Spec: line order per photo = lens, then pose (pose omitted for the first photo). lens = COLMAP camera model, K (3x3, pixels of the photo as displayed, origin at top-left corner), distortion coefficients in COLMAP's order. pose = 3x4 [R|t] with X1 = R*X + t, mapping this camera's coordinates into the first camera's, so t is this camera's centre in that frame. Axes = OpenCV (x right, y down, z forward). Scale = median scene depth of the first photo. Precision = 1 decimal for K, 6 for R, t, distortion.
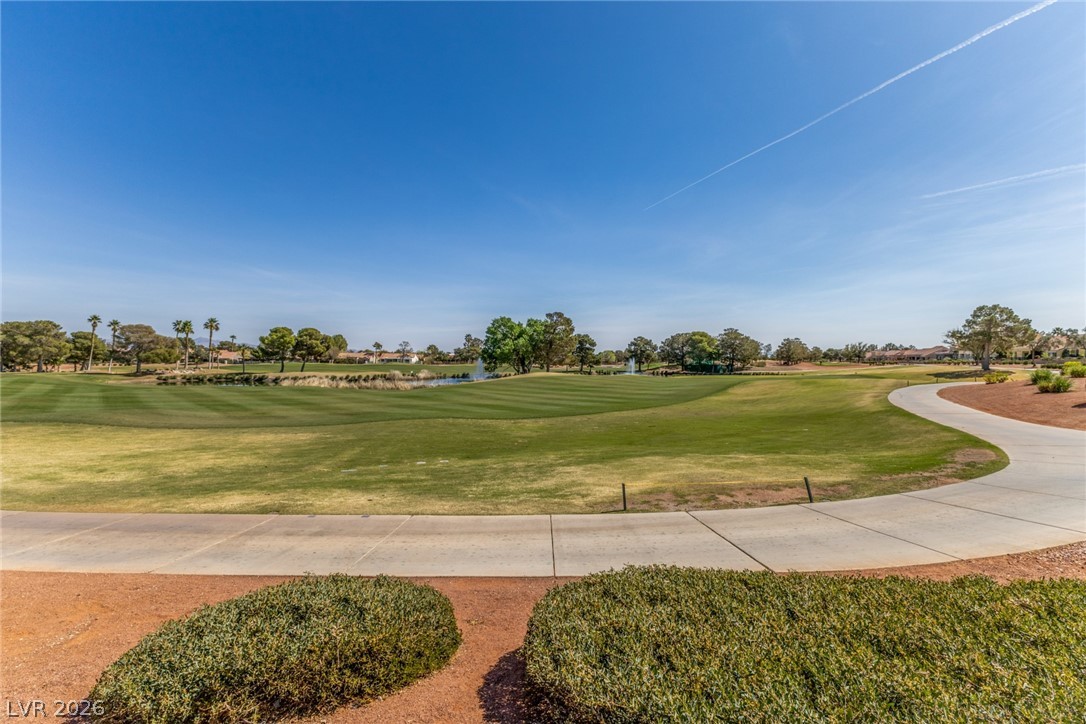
lens RADIAL K [[466.6, 0, 542.8], [0, 466.6, 364.4], [0, 0, 1]] dist [0.000957, -0.000482]
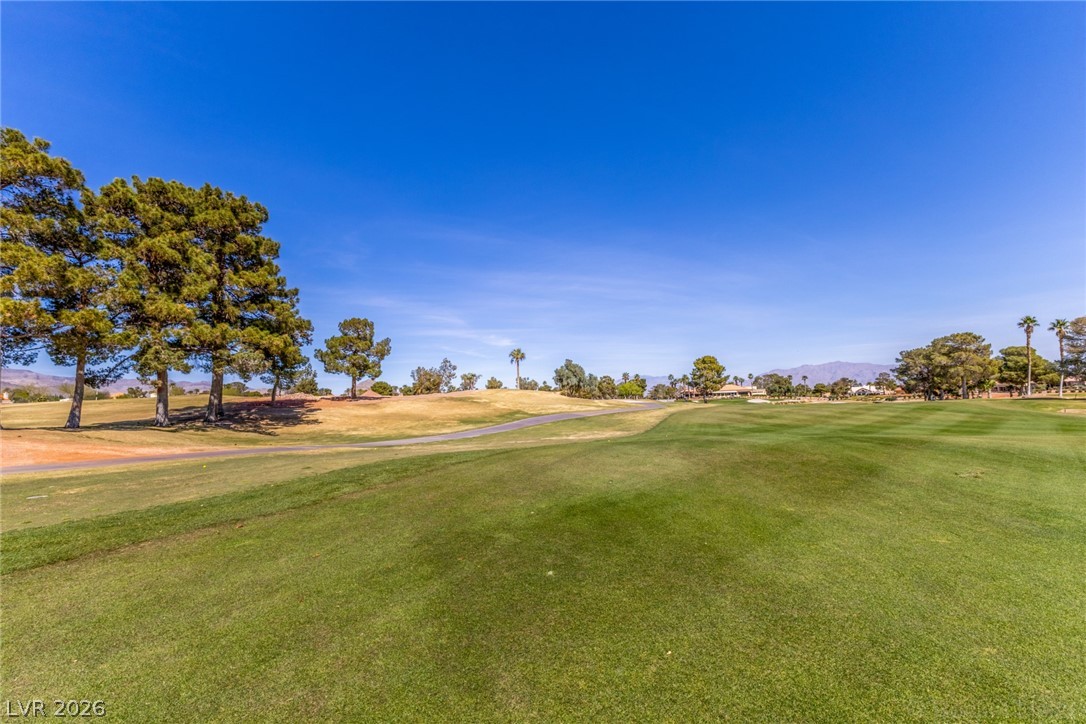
lens RADIAL K [[466.6, 0, 540.2], [0, 466.6, 360.8], [0, 0, 1]] dist [0.000957, -0.000482]
pose [[-0.008447, -0.100691, -0.994882, -0.264575], [0.022752, 0.994640, -0.100860, 0.014424], [0.999705, -0.023487, -0.006110, 0.272747]]
